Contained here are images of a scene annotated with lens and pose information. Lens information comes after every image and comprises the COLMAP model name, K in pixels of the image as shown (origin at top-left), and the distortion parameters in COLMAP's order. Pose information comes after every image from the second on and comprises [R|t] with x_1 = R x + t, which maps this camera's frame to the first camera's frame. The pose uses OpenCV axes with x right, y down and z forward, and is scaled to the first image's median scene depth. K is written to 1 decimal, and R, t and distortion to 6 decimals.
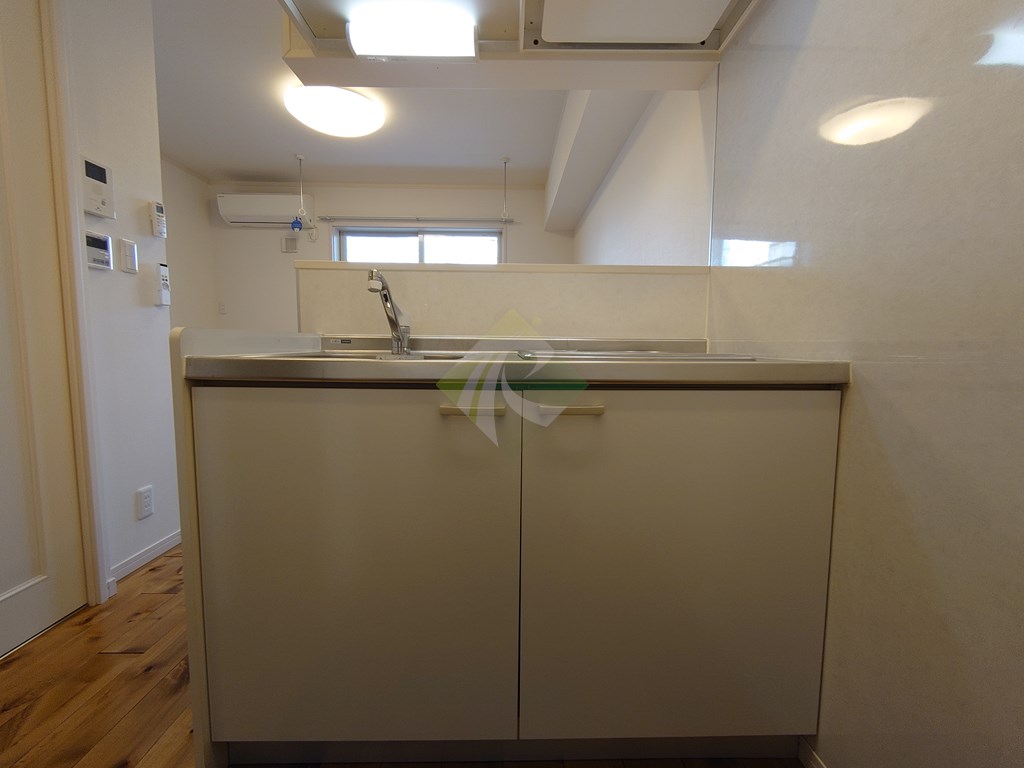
lens RADIAL K [[440.9, 0, 512.0], [0, 440.9, 384.0], [0, 0, 1]] dist [0.000538, -0.001630]
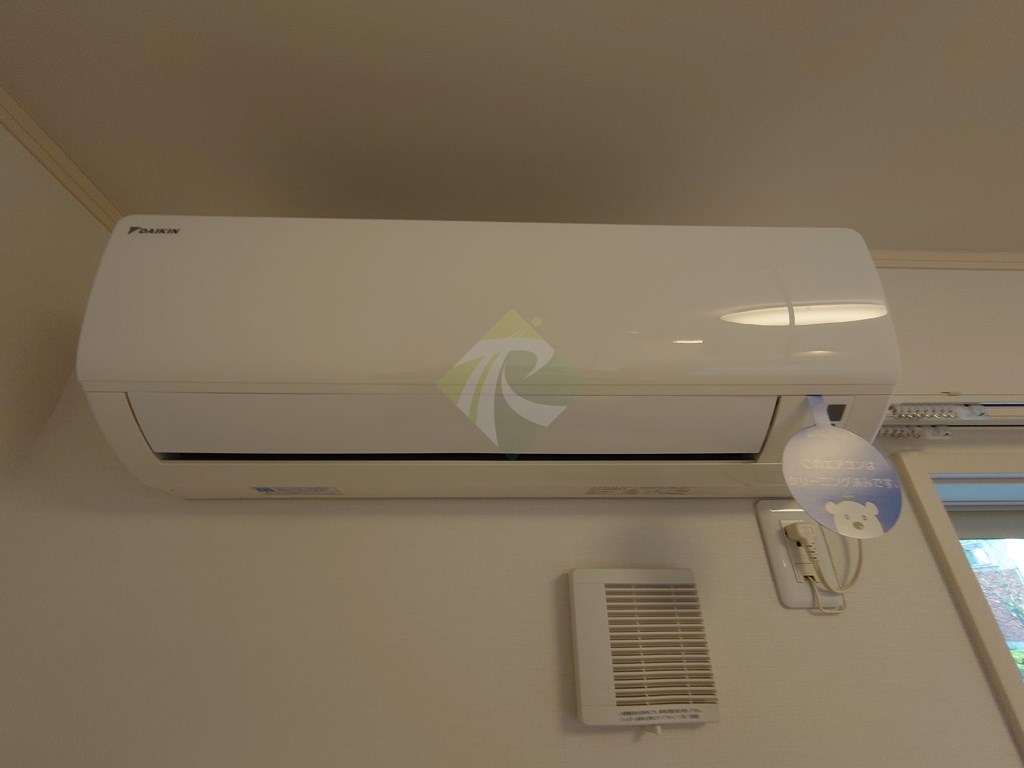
lens RADIAL K [[440.9, 0, 512.0], [0, 440.9, 384.0], [0, 0, 1]] dist [0.000538, -0.001630]
pose [[0.999687, -0.010461, 0.022735, -1.265395], [0.021016, 0.844160, -0.535680, -0.732523], [-0.013588, 0.535990, 0.844115, 2.040984]]
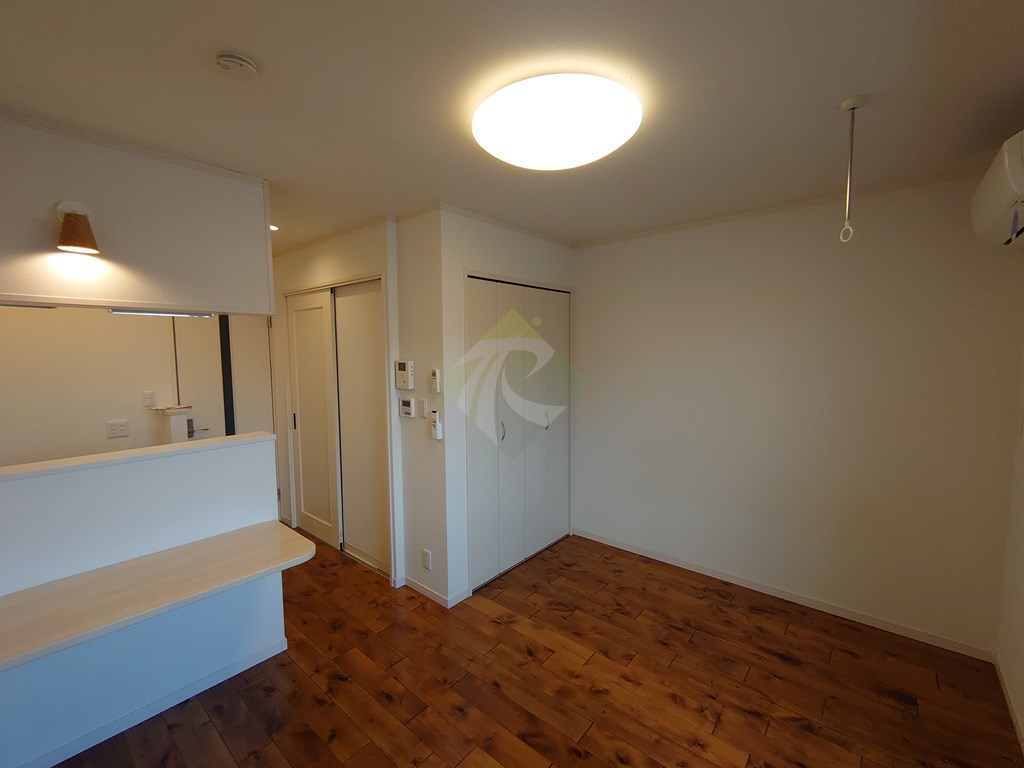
lens RADIAL K [[440.9, 0, 512.0], [0, 440.9, 384.0], [0, 0, 1]] dist [0.000538, -0.001630]
pose [[-0.657120, 0.058704, -0.751497, 0.111897], [-0.065249, 0.988791, 0.134296, -0.569177], [0.750957, 0.137283, -0.645923, 2.105759]]
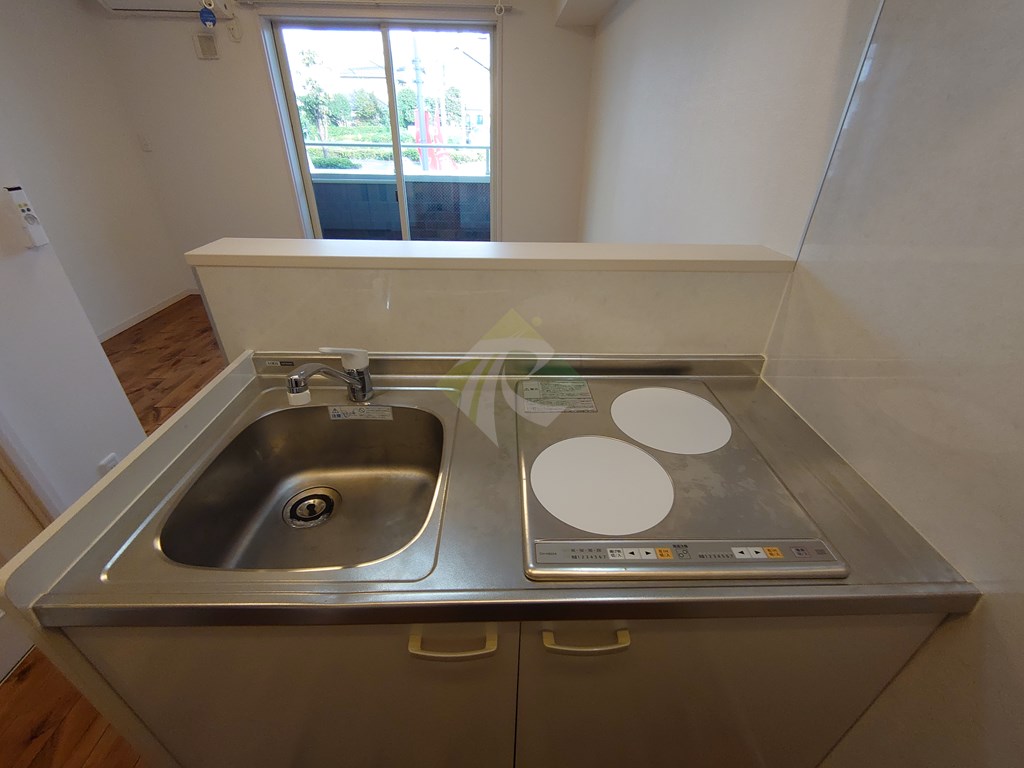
lens RADIAL K [[440.9, 0, 512.0], [0, 440.9, 384.0], [0, 0, 1]] dist [0.000538, -0.001630]
pose [[0.999955, 0.004868, 0.008144, 0.000263], [-0.007882, 0.904029, 0.427399, -0.294866], [-0.005282, -0.427444, 0.904027, 0.229205]]
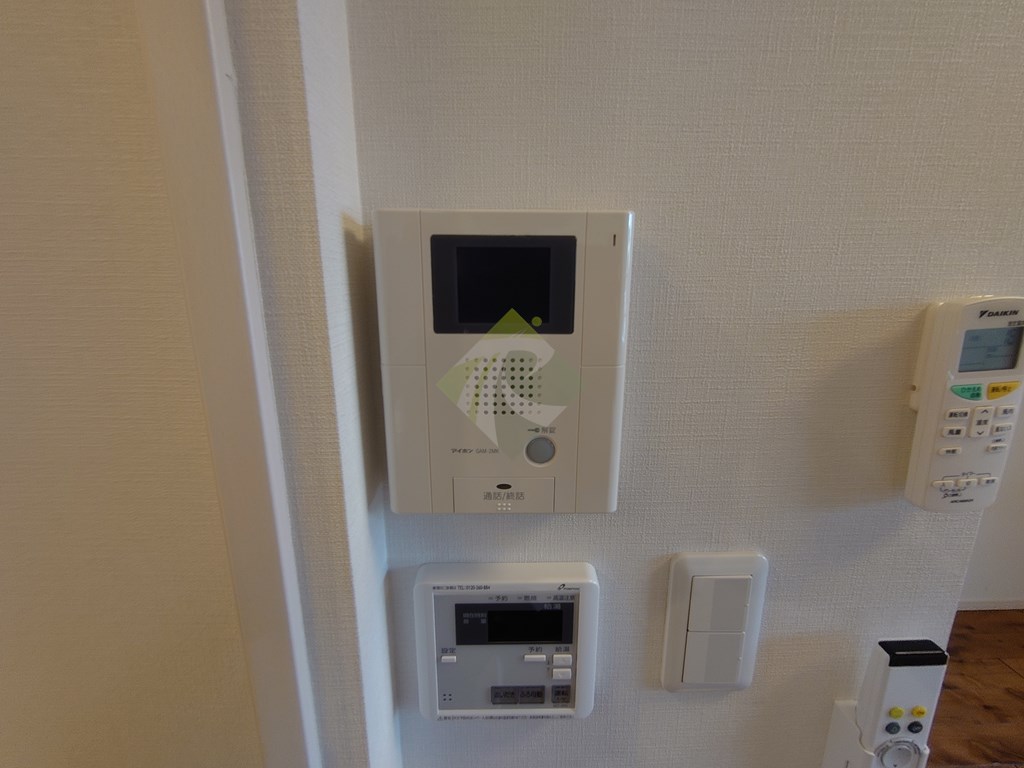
lens RADIAL K [[440.9, 0, 512.0], [0, 440.9, 384.0], [0, 0, 1]] dist [0.000538, -0.001630]
pose [[0.005712, 0.215685, -0.976446, -0.648686], [-0.092008, 0.972434, 0.214261, -0.398556], [0.995742, 0.088617, 0.025400, 0.830976]]
